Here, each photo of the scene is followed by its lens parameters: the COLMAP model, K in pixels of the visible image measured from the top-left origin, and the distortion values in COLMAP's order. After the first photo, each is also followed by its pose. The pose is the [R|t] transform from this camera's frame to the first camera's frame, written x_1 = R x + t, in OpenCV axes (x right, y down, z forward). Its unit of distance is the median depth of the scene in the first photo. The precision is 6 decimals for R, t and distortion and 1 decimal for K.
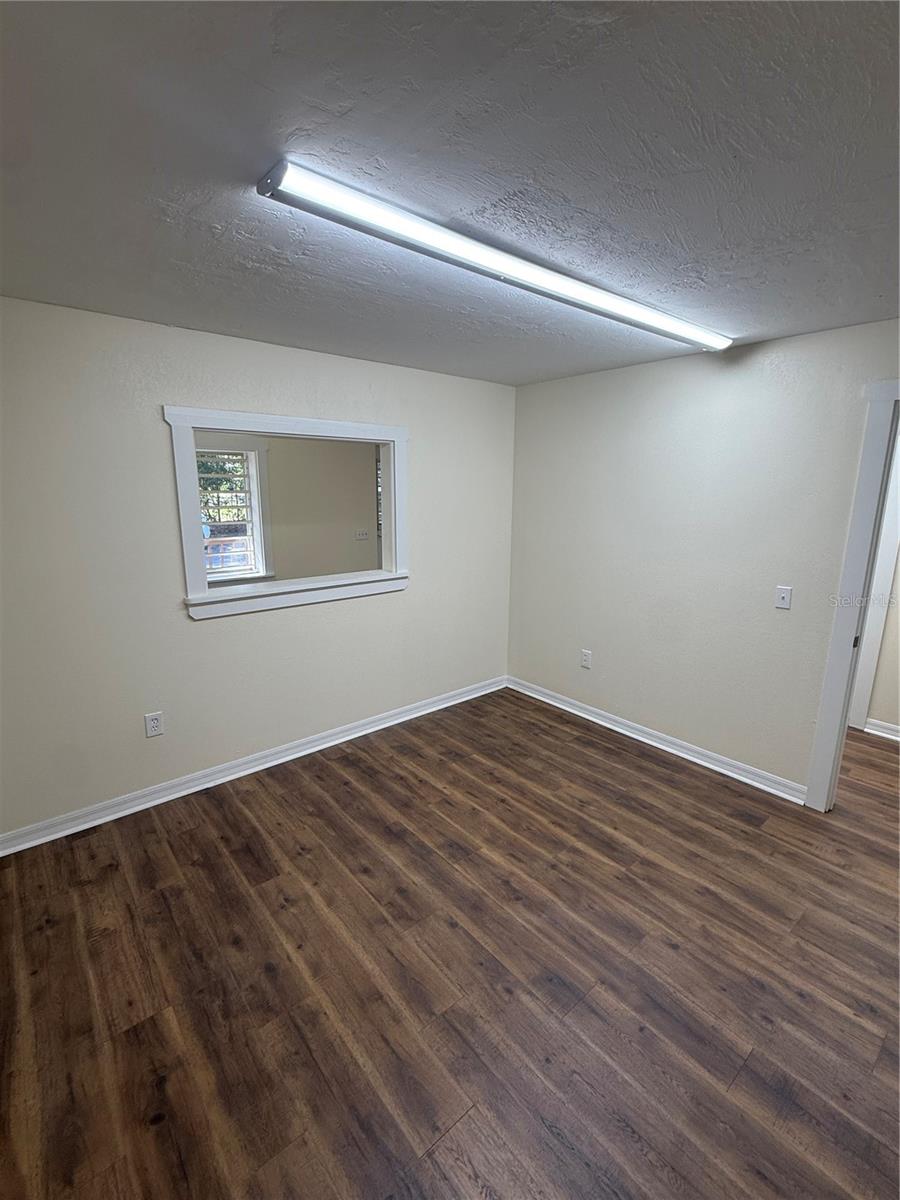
lens RADIAL K [[536.7, 0, 450.9], [0, 536.7, 600.4], [0, 0, 1]] dist [0.000409, -0.000790]
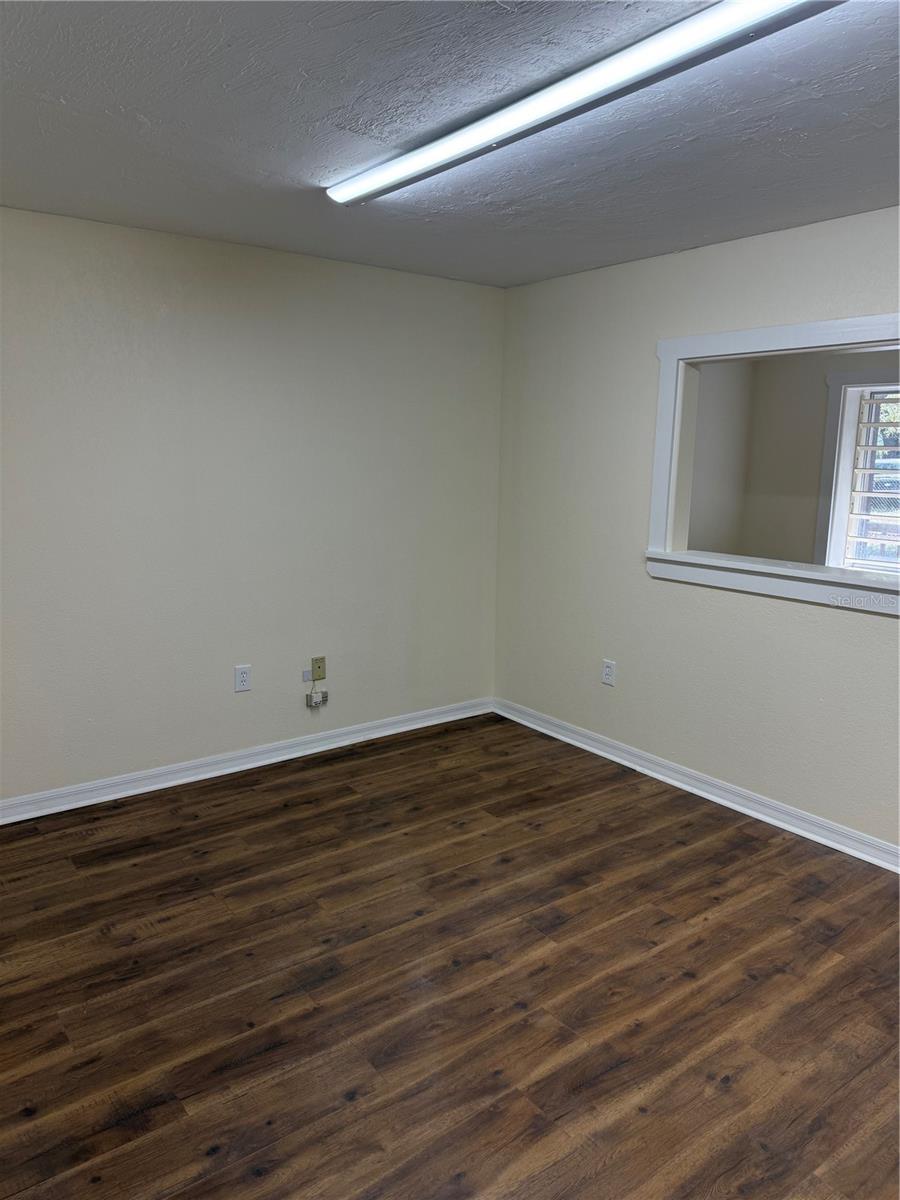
lens RADIAL K [[846.2, 0, 450.0], [0, 846.2, 599.6], [0, 0, 1]] dist [-0.013453, -0.004758]
pose [[-0.056208, 0.168707, -0.984062, 0.854961], [-0.230322, 0.956845, 0.177196, -0.090034], [0.971490, 0.236611, -0.014925, 0.643580]]
